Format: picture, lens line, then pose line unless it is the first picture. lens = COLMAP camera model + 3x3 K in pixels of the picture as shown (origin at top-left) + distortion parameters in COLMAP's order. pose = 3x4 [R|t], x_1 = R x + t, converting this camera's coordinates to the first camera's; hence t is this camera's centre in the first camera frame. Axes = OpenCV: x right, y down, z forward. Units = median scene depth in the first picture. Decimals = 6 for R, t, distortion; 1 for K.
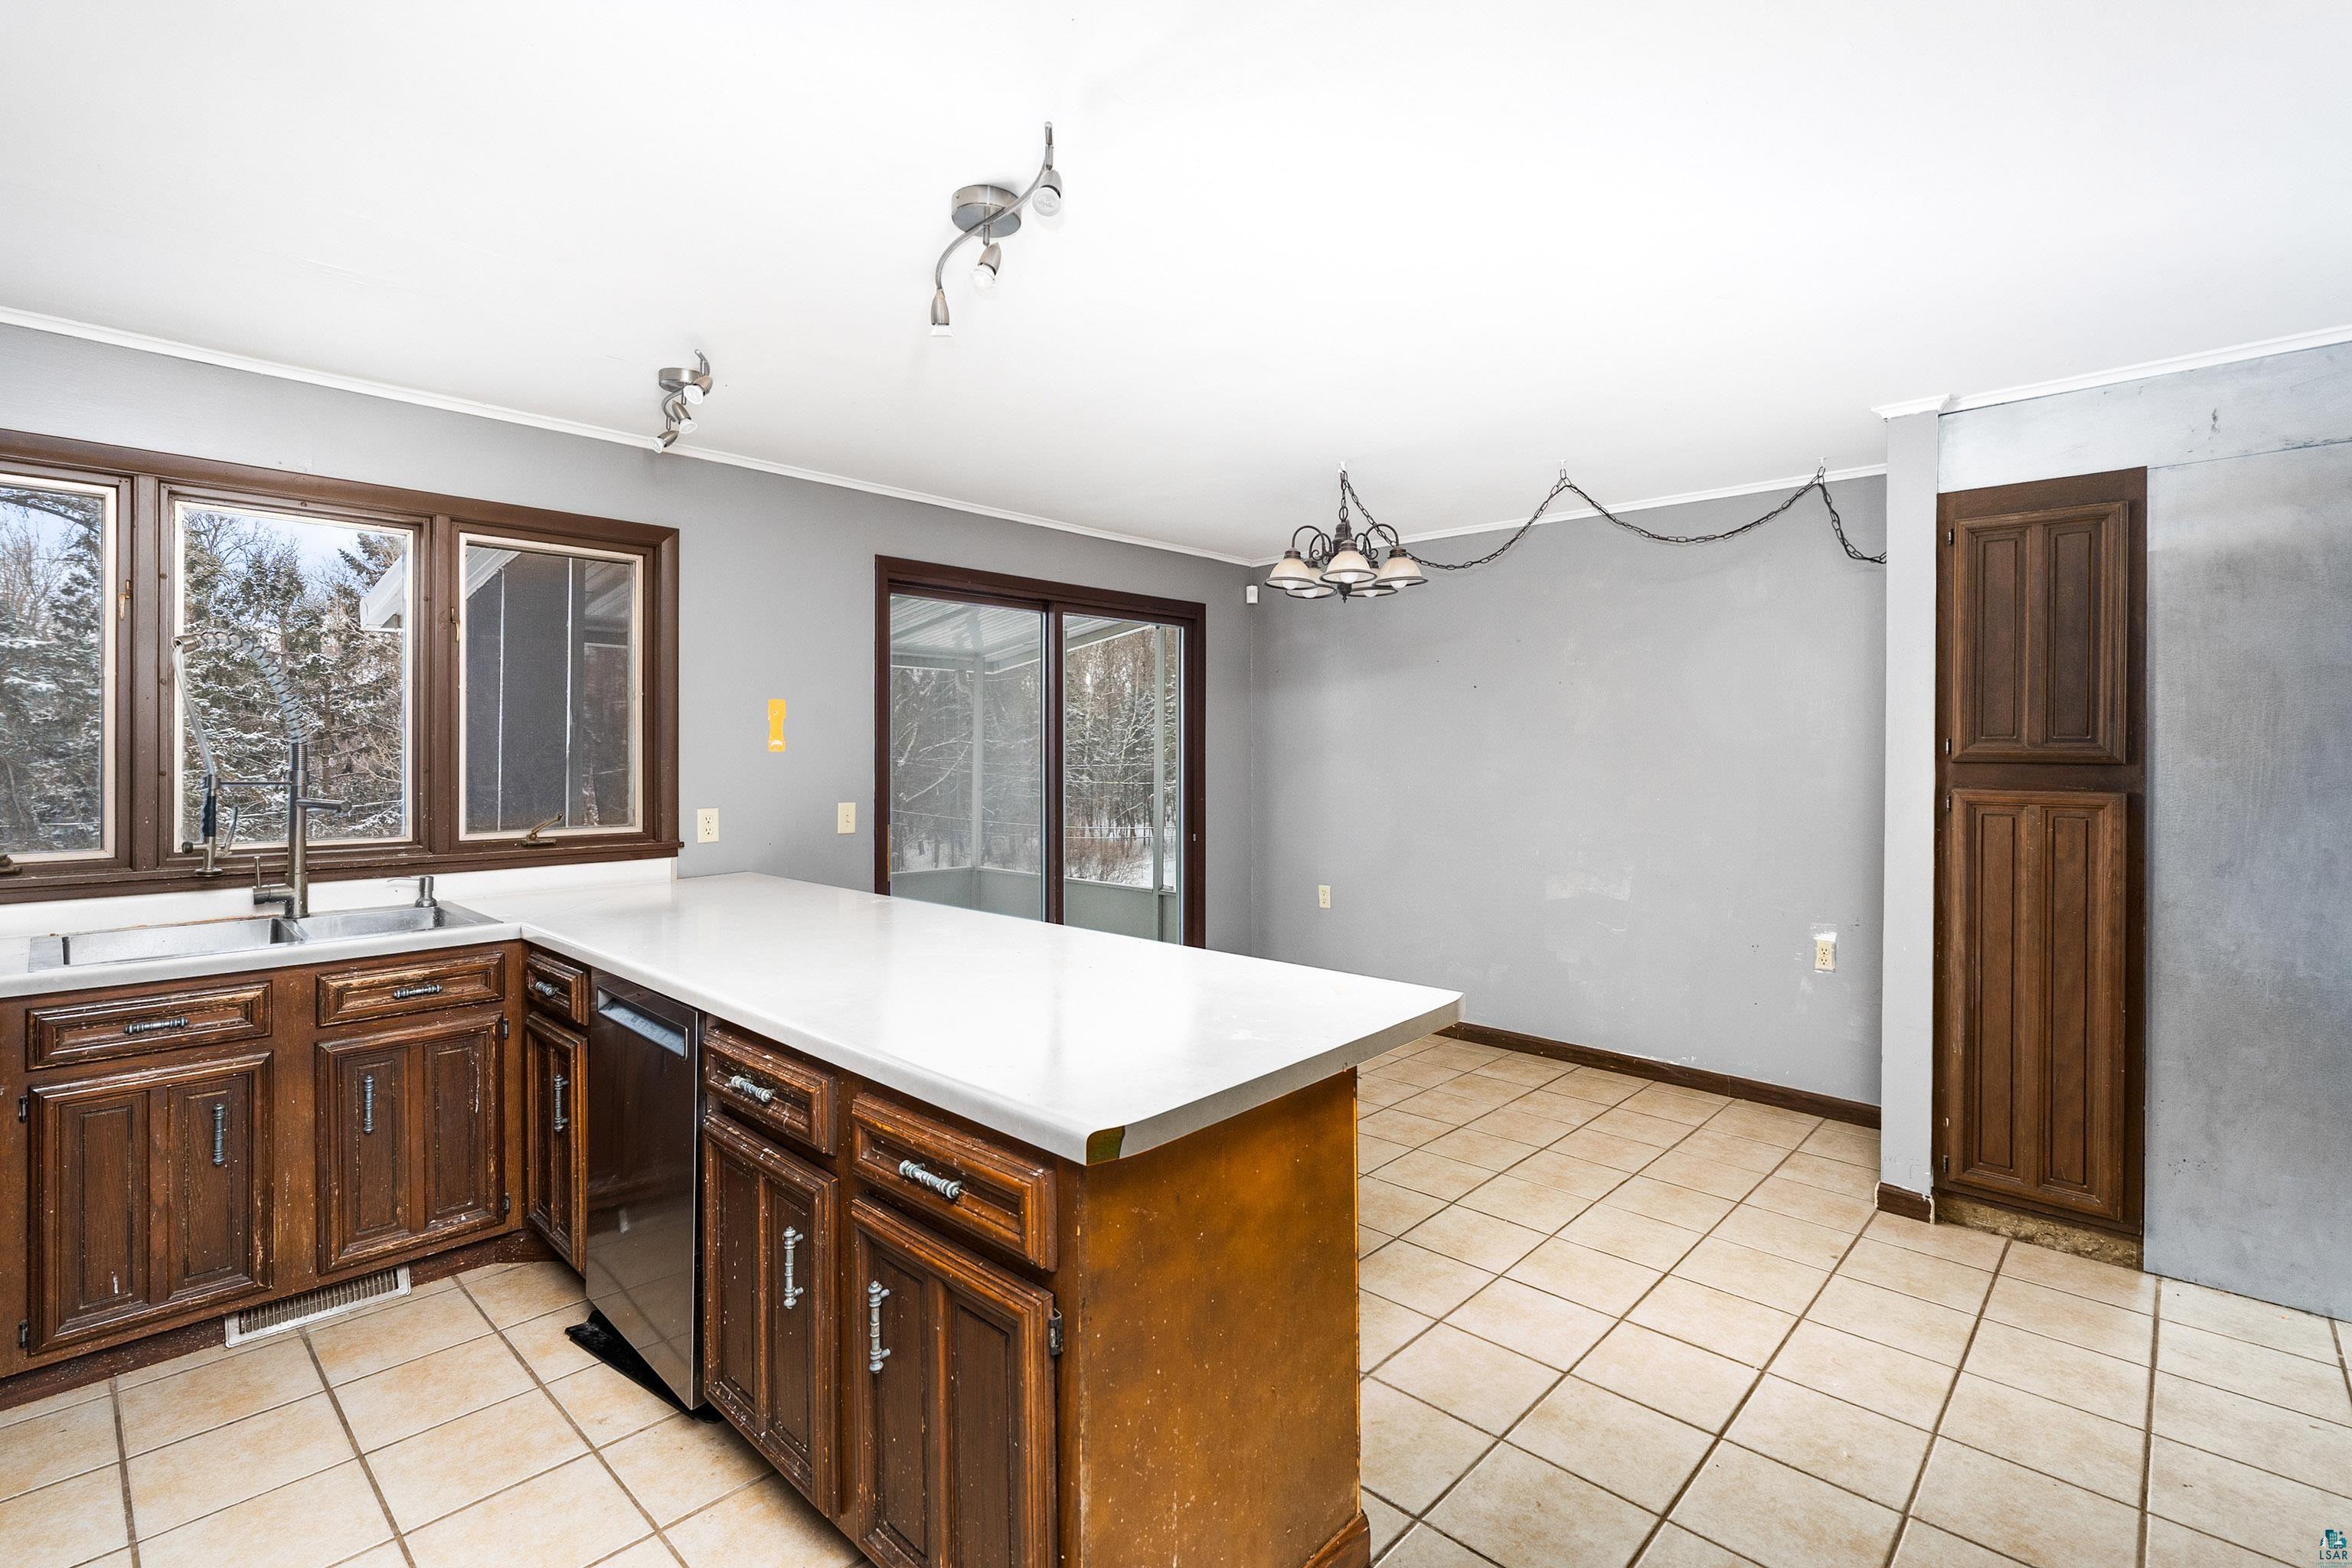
lens RADIAL K [[1077.7, 0, 1174.0], [0, 1077.7, 739.5], [0, 0, 1]] dist [-0.000292, 0.000176]
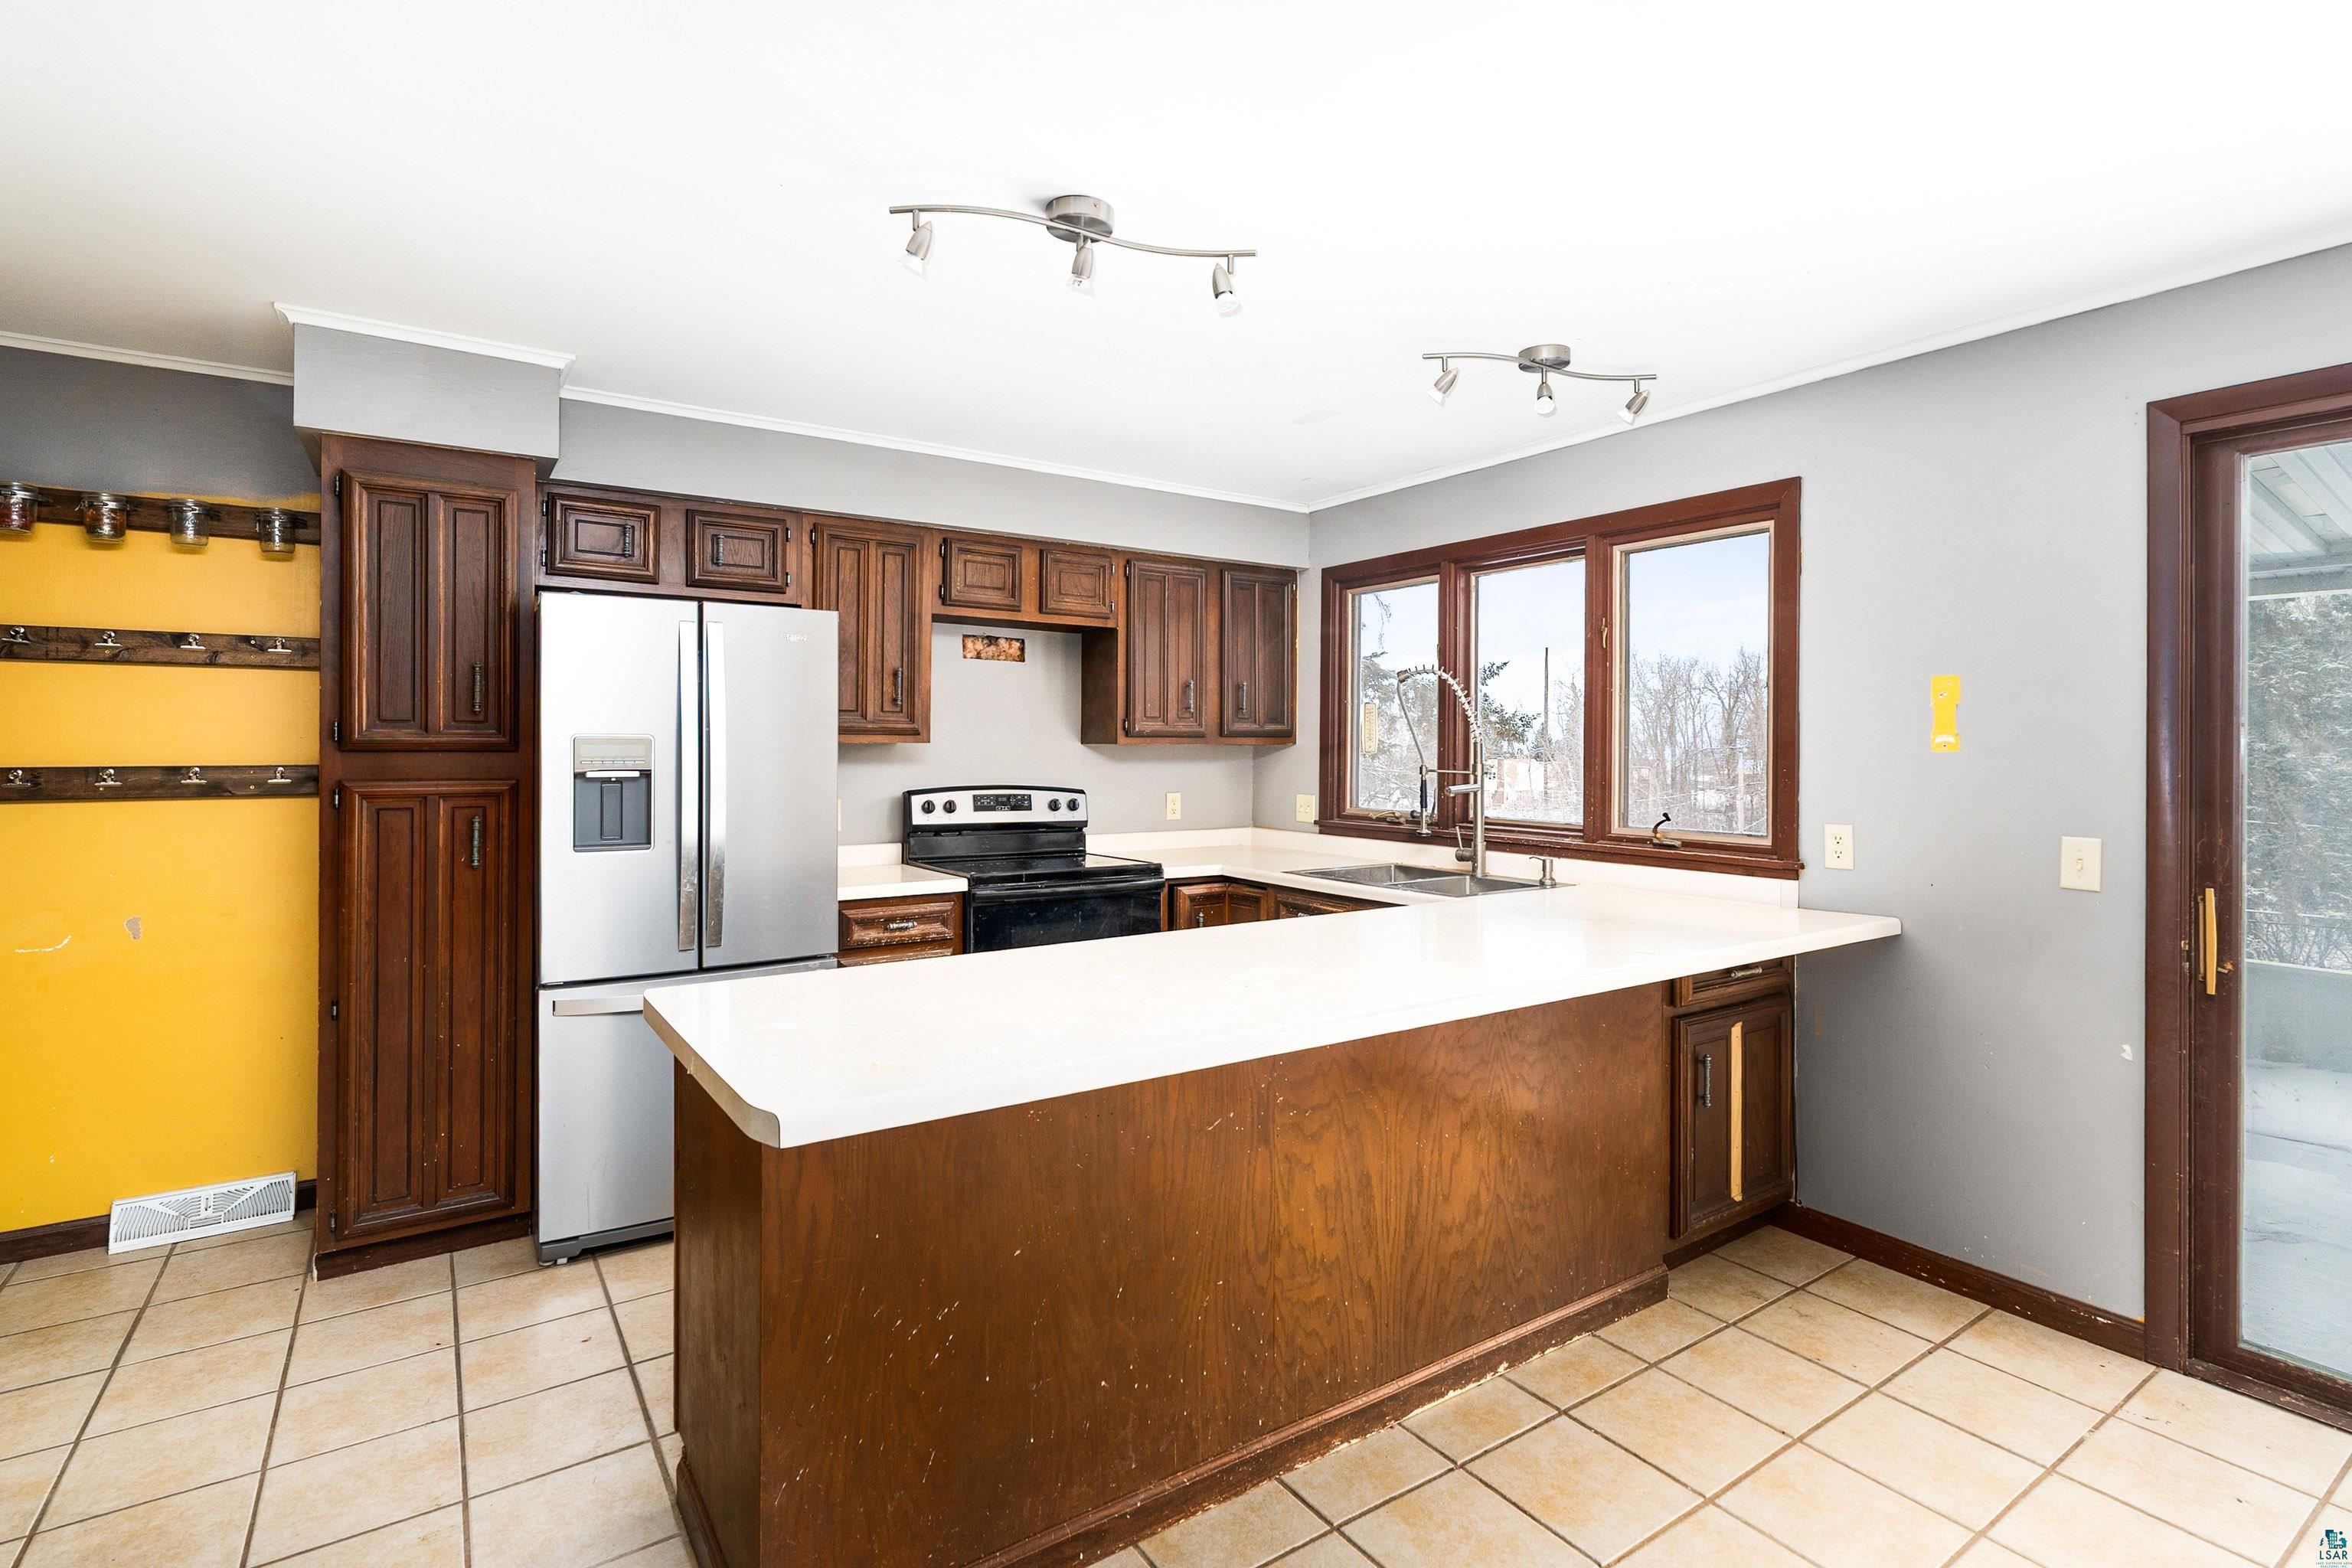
lens RADIAL K [[1116.2, 0, 1187.8], [0, 1116.2, 745.4], [0, 0, 1]] dist [-0.003824, 0.000404]
pose [[-0.209660, -0.002686, -0.977771, 0.458529], [0.005975, 0.999974, -0.004028, 0.007731], [0.977756, -0.006686, -0.209639, 0.730139]]
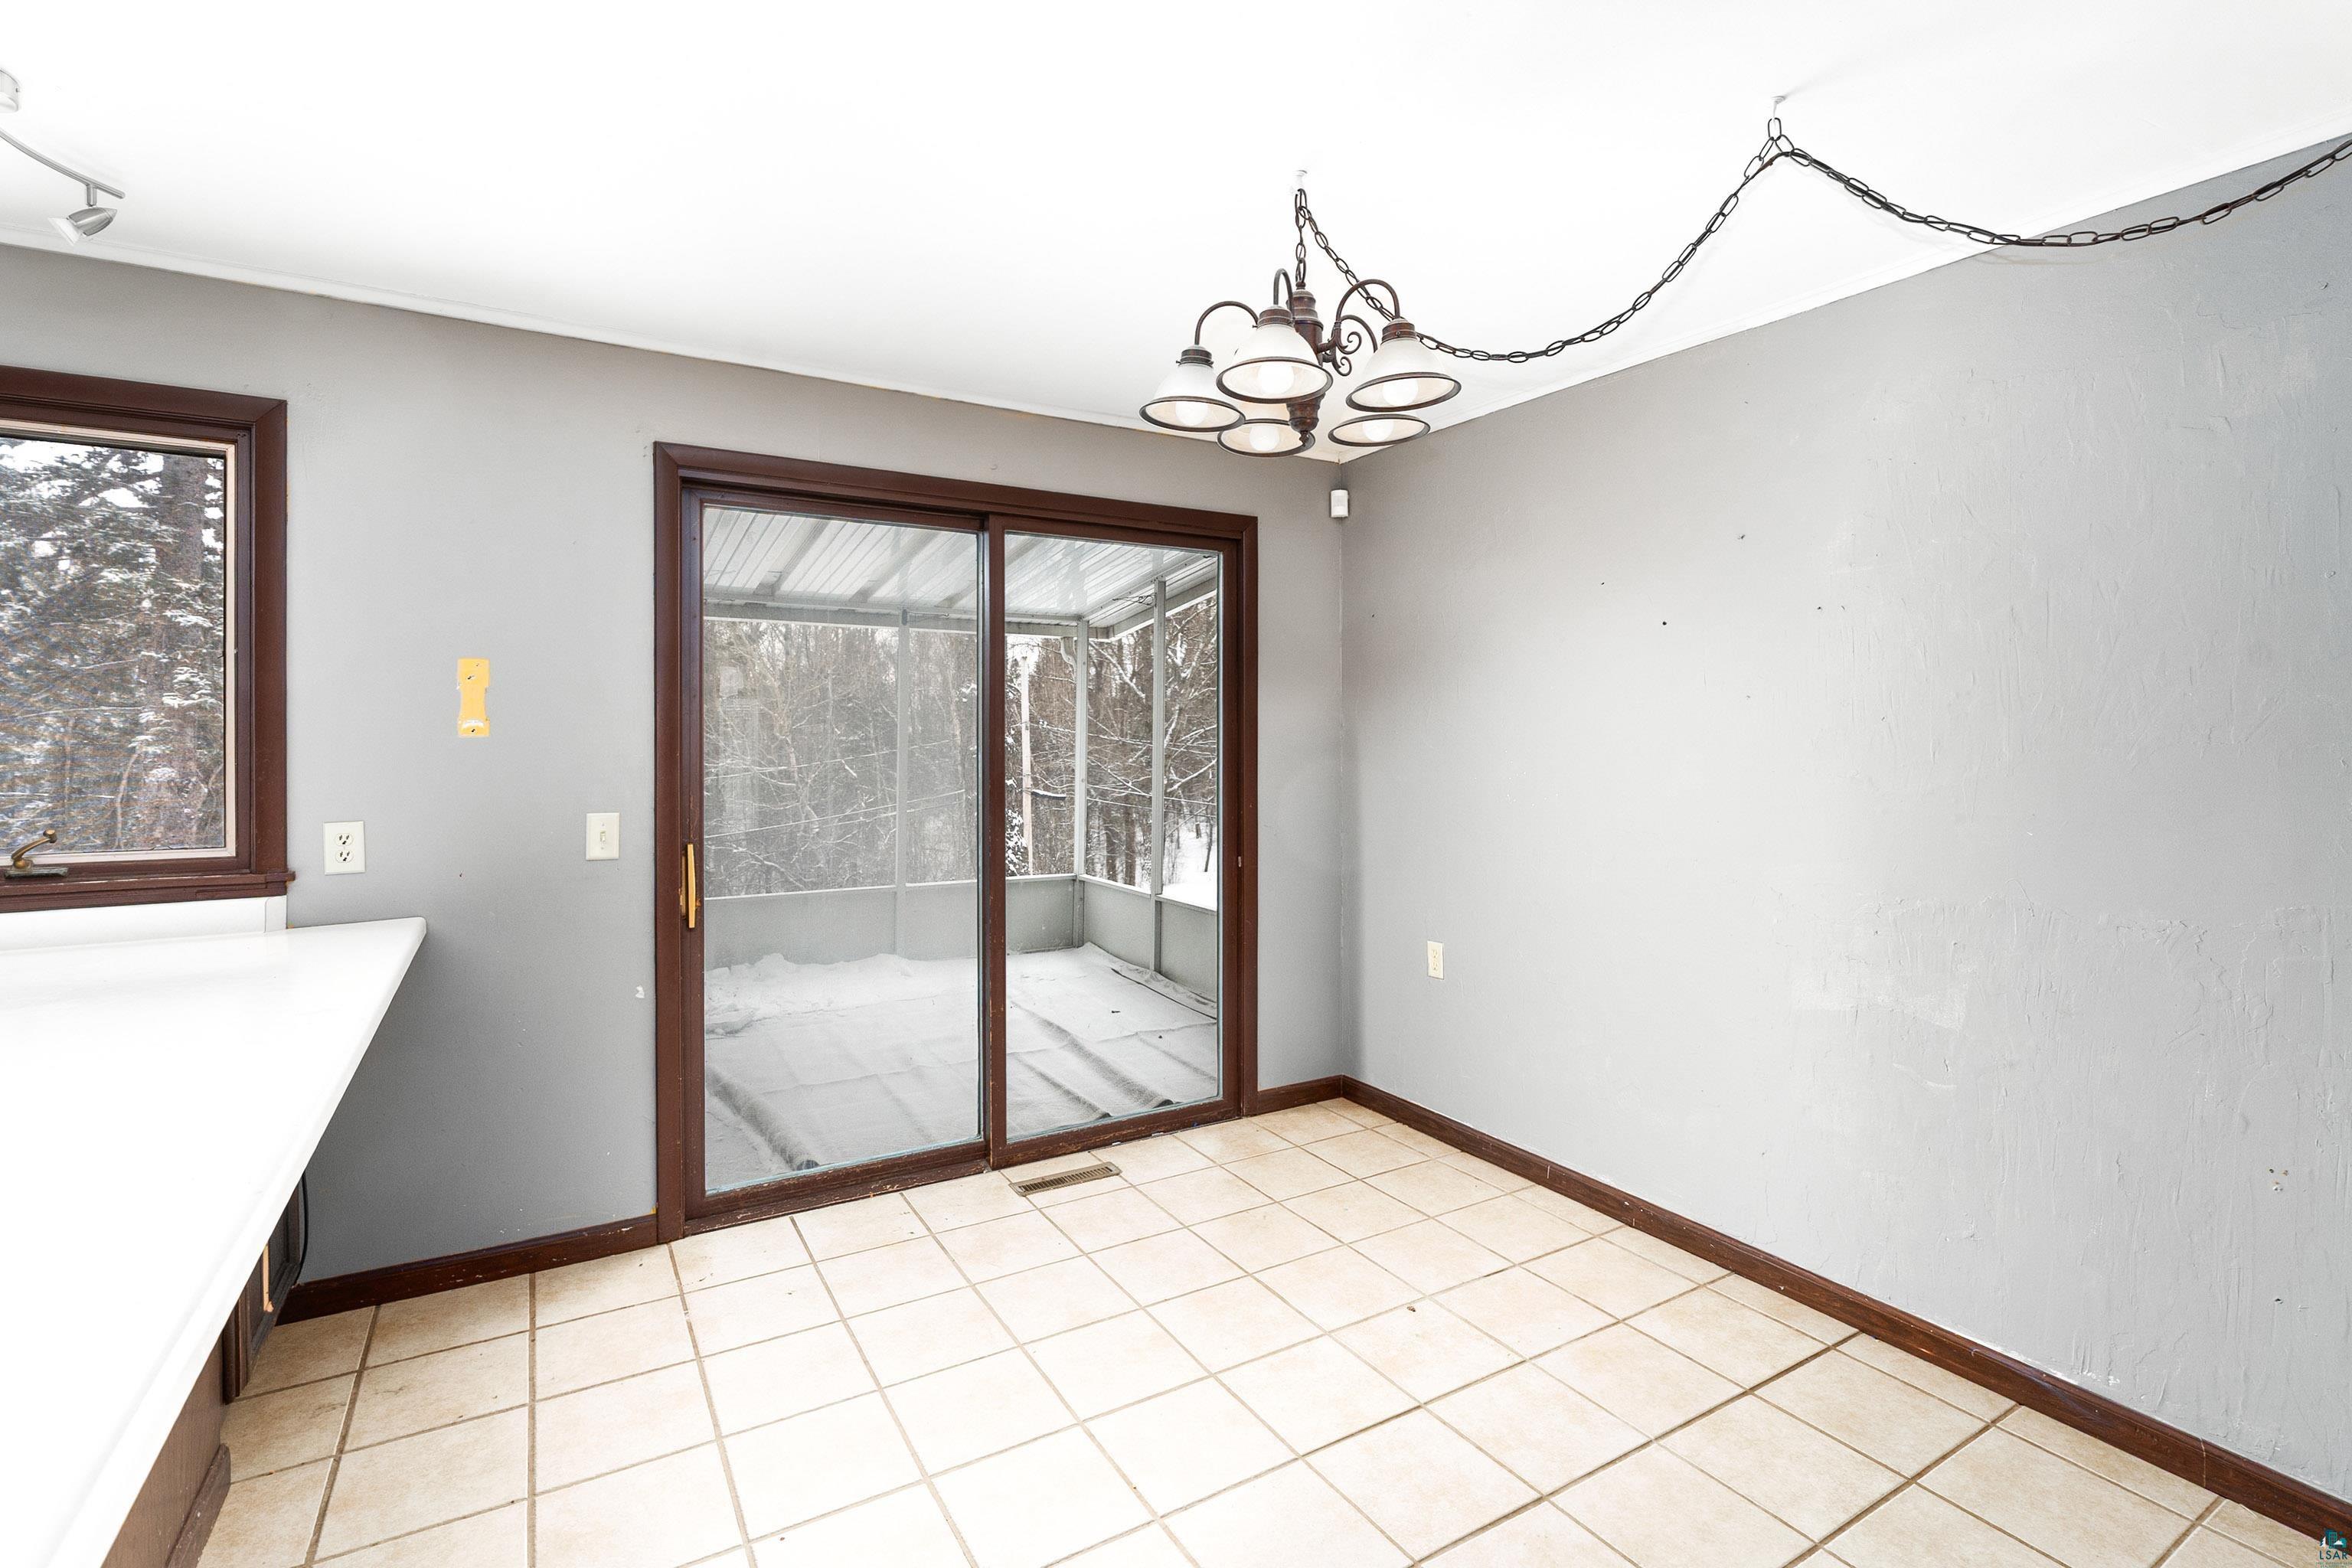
lens RADIAL K [[1077.7, 0, 1174.0], [0, 1077.7, 739.5], [0, 0, 1]] dist [-0.000292, 0.000176]
pose [[0.962485, 0.001743, -0.271329, 0.249928], [0.002655, 0.999871, 0.015840, 0.003840], [0.271322, -0.015966, 0.962356, 0.510697]]
